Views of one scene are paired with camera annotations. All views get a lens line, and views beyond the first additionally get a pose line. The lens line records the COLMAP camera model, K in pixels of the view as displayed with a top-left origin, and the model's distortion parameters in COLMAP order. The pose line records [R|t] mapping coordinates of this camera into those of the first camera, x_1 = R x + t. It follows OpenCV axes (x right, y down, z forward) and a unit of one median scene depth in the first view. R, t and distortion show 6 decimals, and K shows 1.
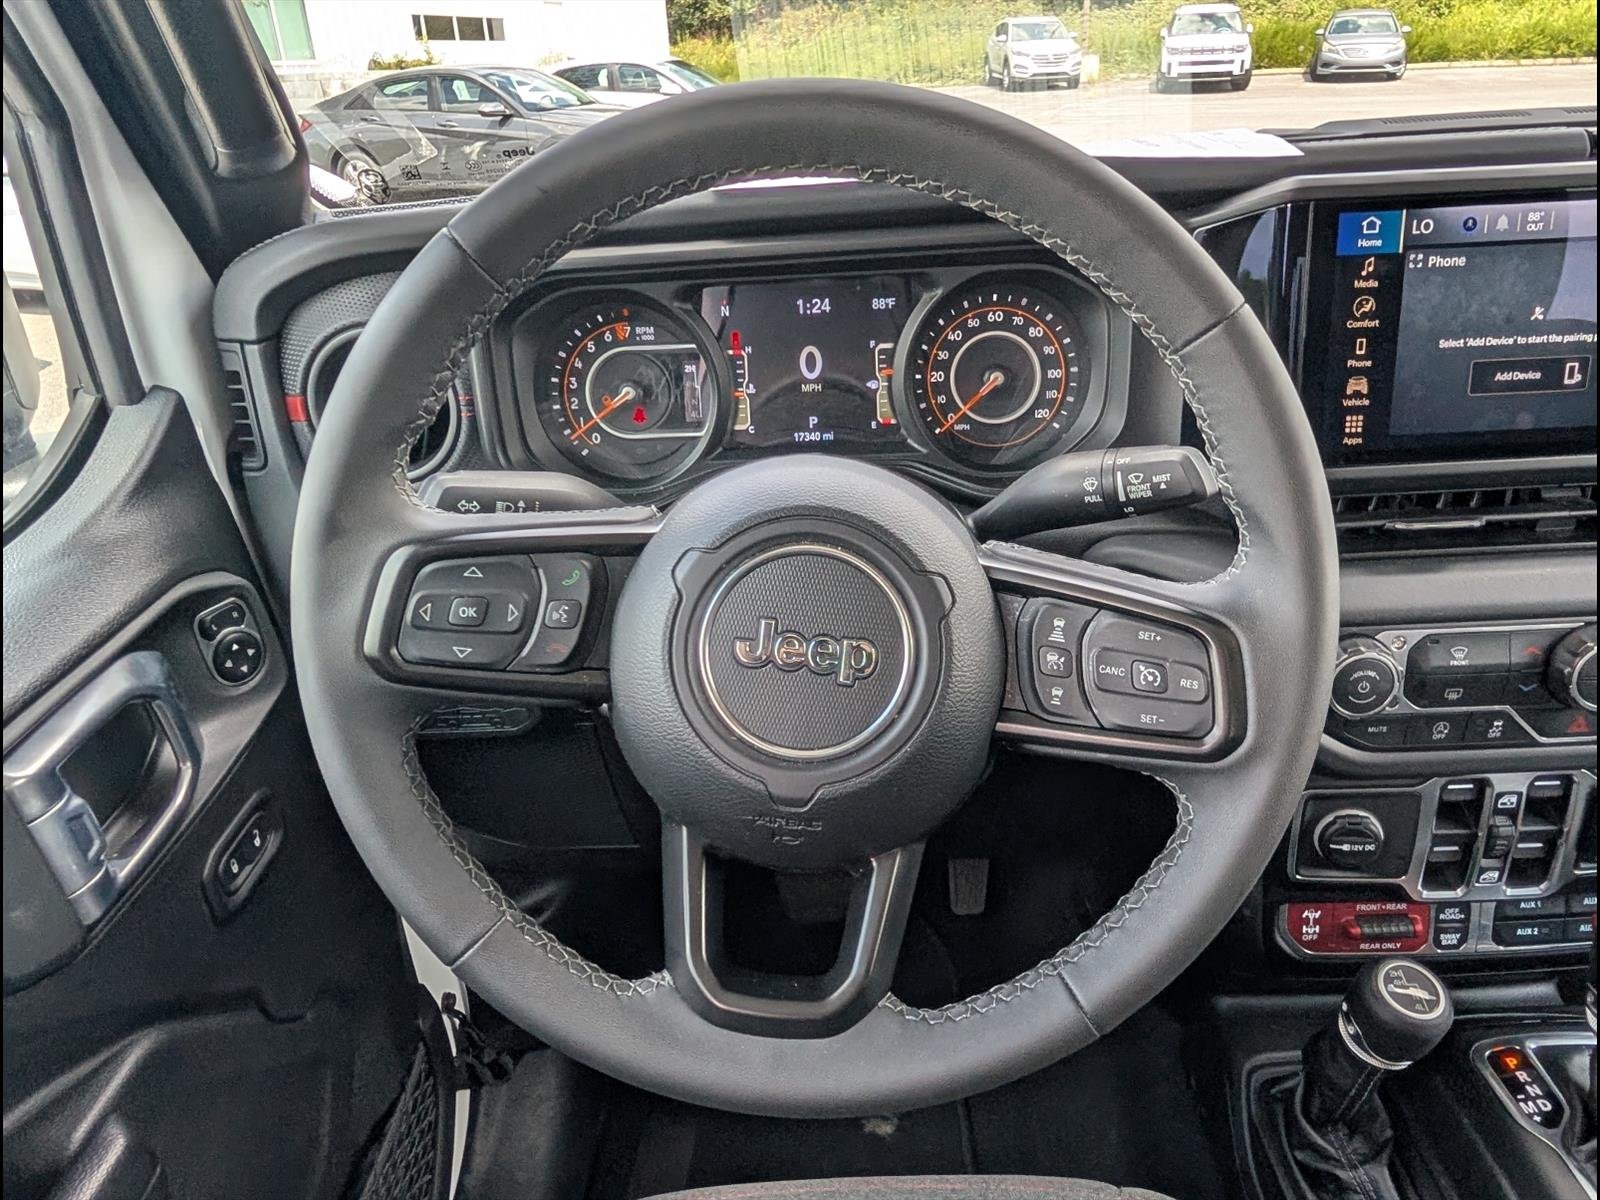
lens RADIAL K [[1113.9, 0, 815.6], [0, 1113.9, 611.6], [0, 0, 1]] dist [0.002052, -0.002589]
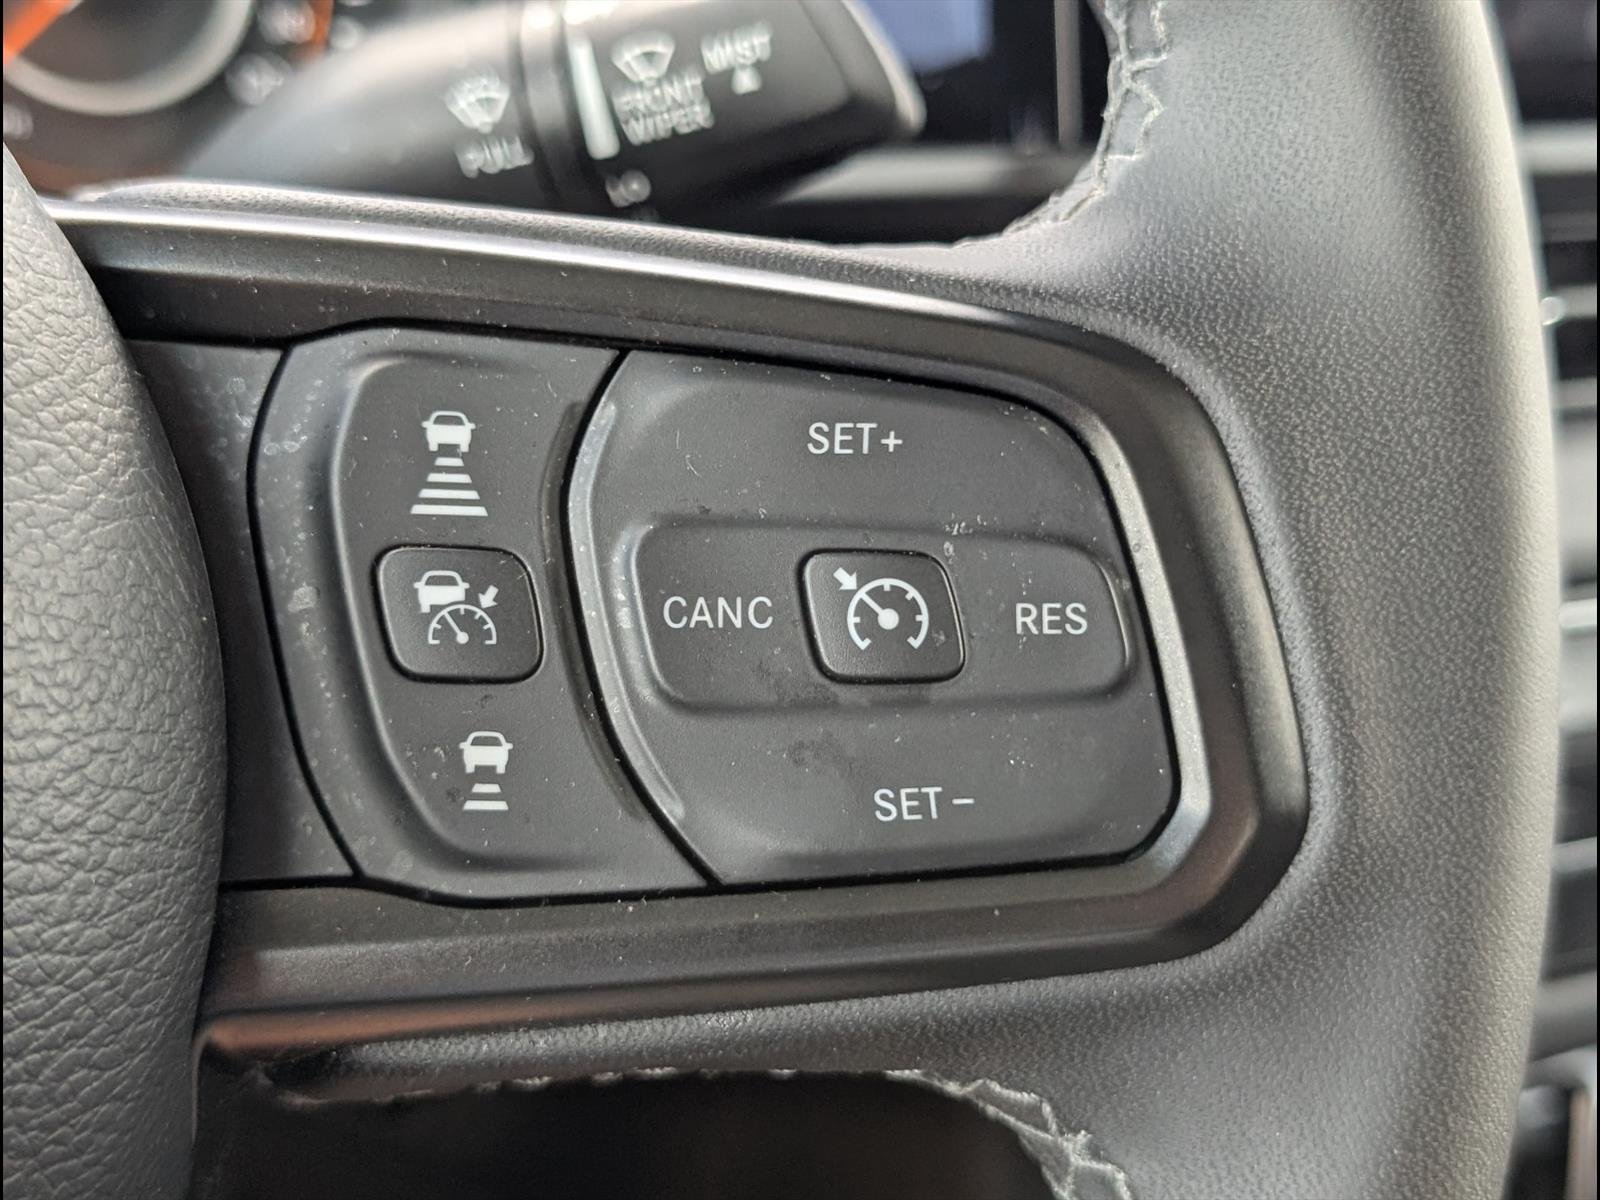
lens RADIAL K [[2066.4, 0, 801.4], [0, 2066.4, 603.0], [0, 0, 1]] dist [0.002140, 0.000000]
pose [[0.907497, -0.087662, 0.410810, 0.079075], [0.159001, 0.976899, -0.142781, 0.076815], [-0.388803, 0.194893, 0.900472, 0.433272]]
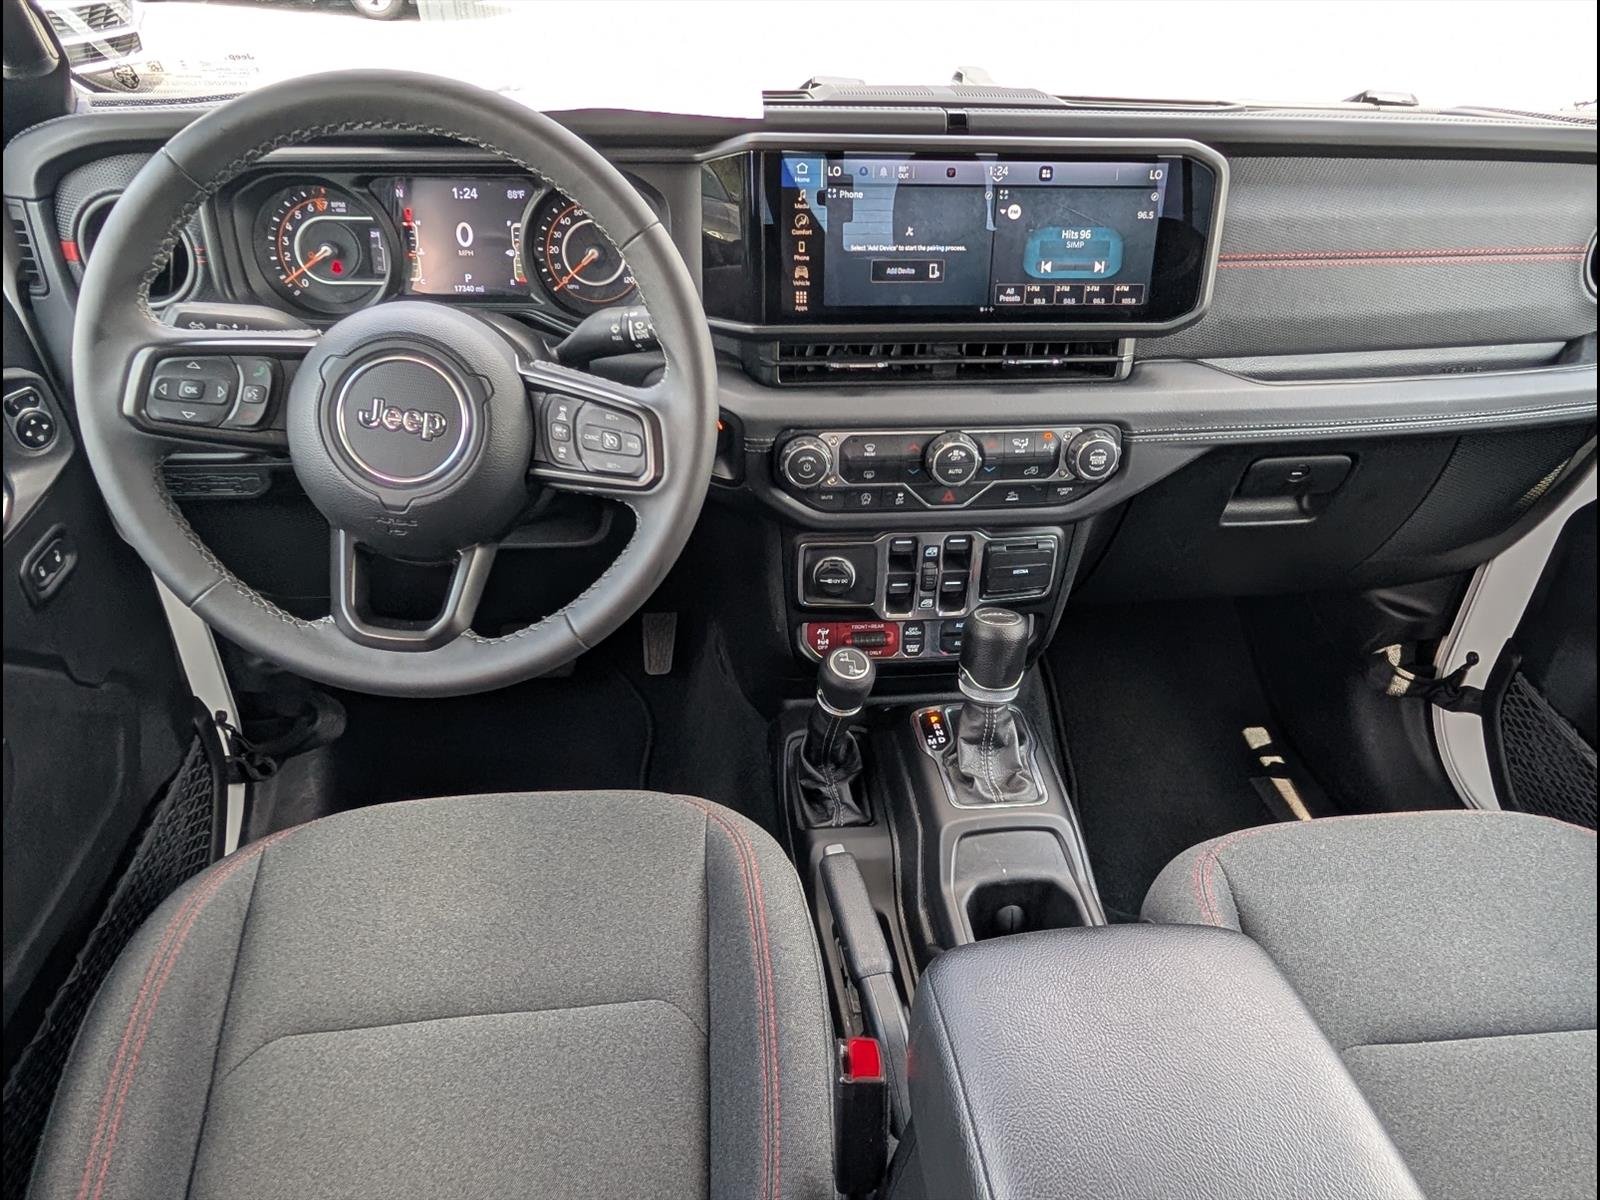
lens RADIAL K [[1113.9, 0, 811.7], [0, 1113.9, 610.9], [0, 0, 1]] dist [0.002052, -0.002589]
pose [[0.989909, 0.006224, 0.141568, 0.248792], [-0.023837, 0.992113, 0.123062, 0.068257], [-0.139686, -0.125195, 0.982250, -0.535223]]
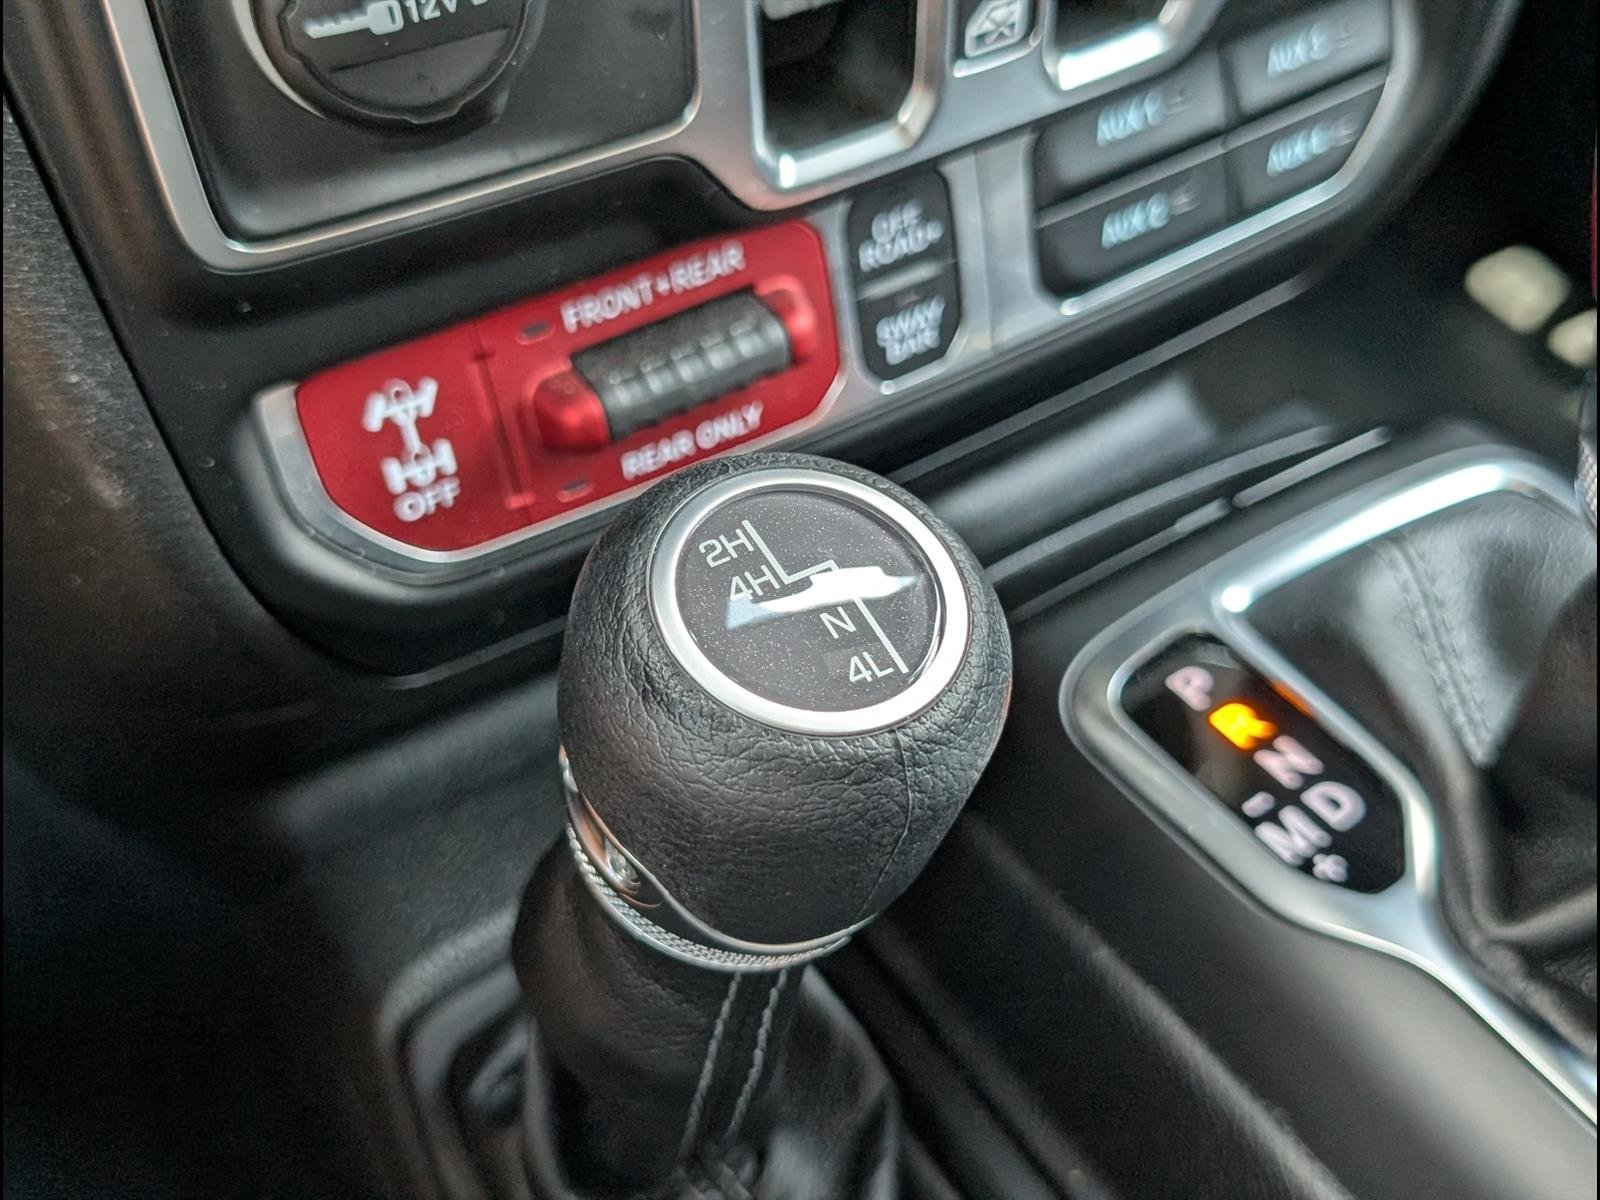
lens RADIAL K [[1929.2, 0, 790.1], [0, 1929.2, 604.3], [0, 0, 1]] dist [0.018342, 0.000000]
pose [[0.844848, -0.354180, 0.400983, 0.385799], [0.226411, 0.915763, 0.331839, 0.221932], [-0.484736, -0.189566, 0.853871, 0.696299]]
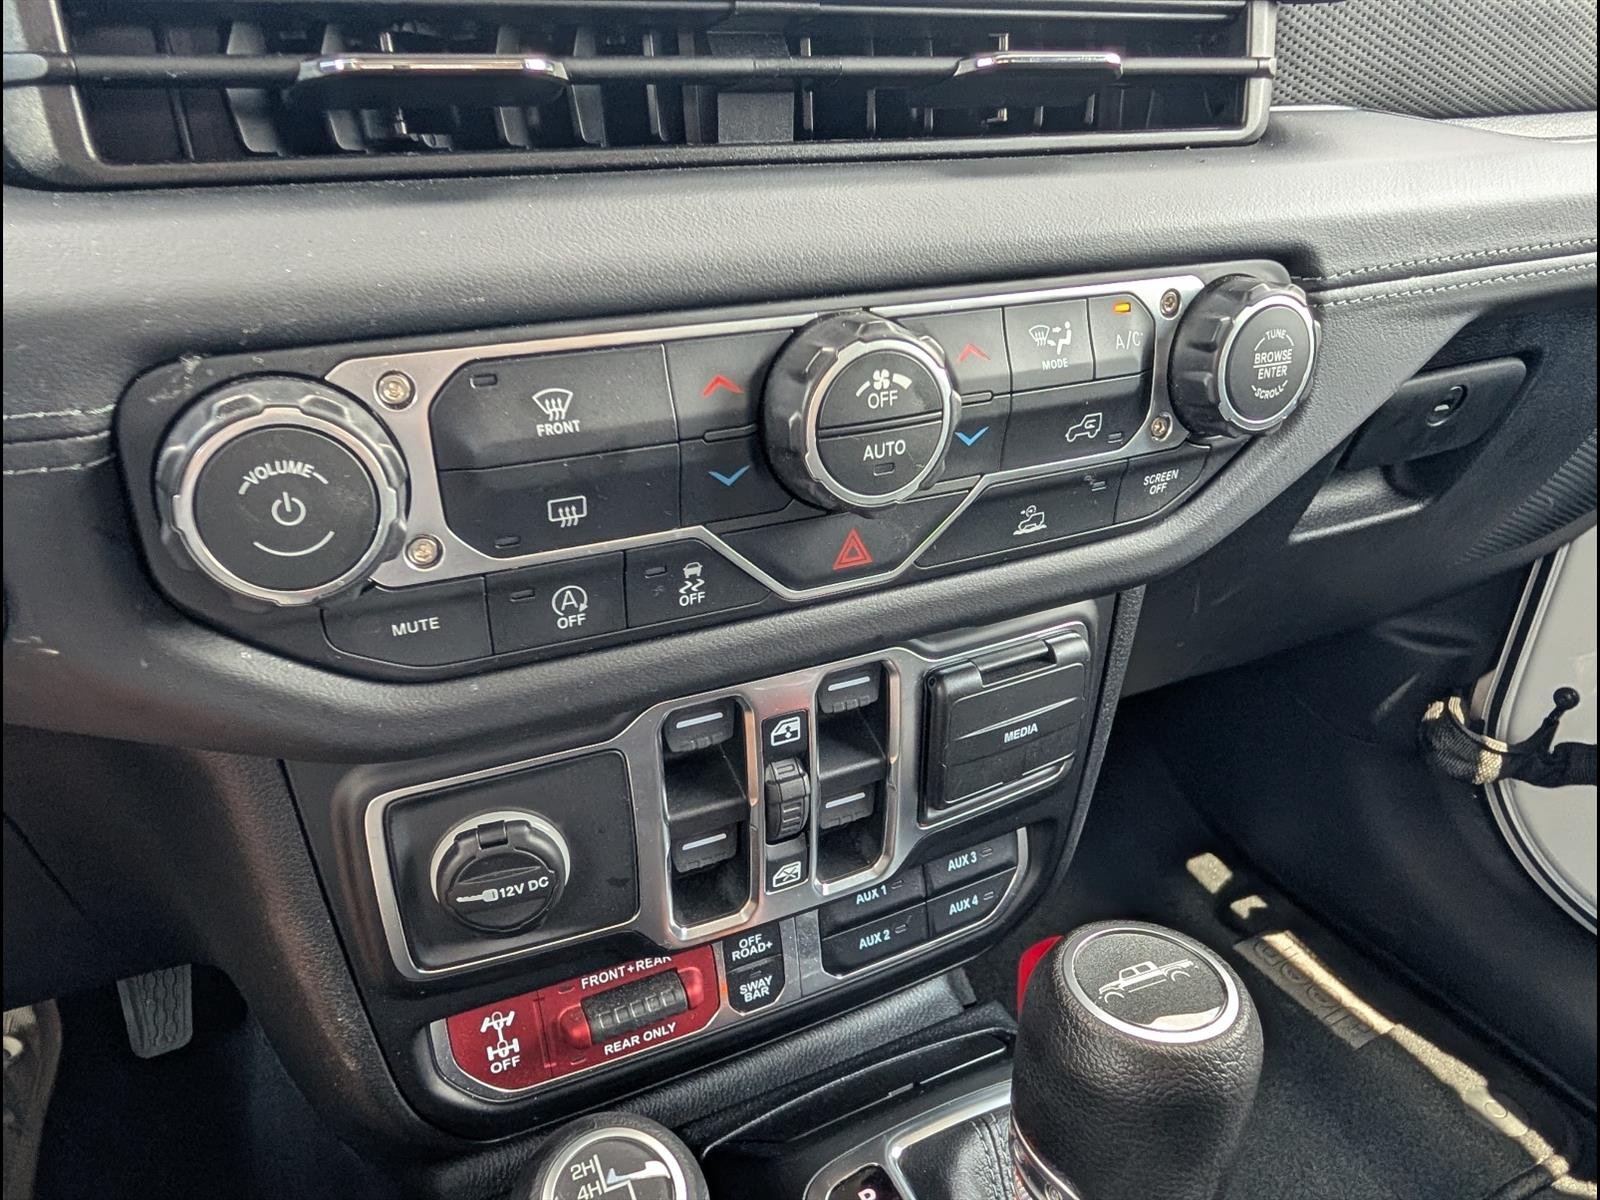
lens RADIAL K [[1113.9, 0, 799.3], [0, 1113.9, 606.4], [0, 0, 1]] dist [0.002052, -0.002589]
pose [[0.897038, -0.145708, 0.417243, 0.439927], [0.140483, 0.989132, 0.043394, 0.095662], [-0.419031, 0.019689, 0.907758, 0.552123]]
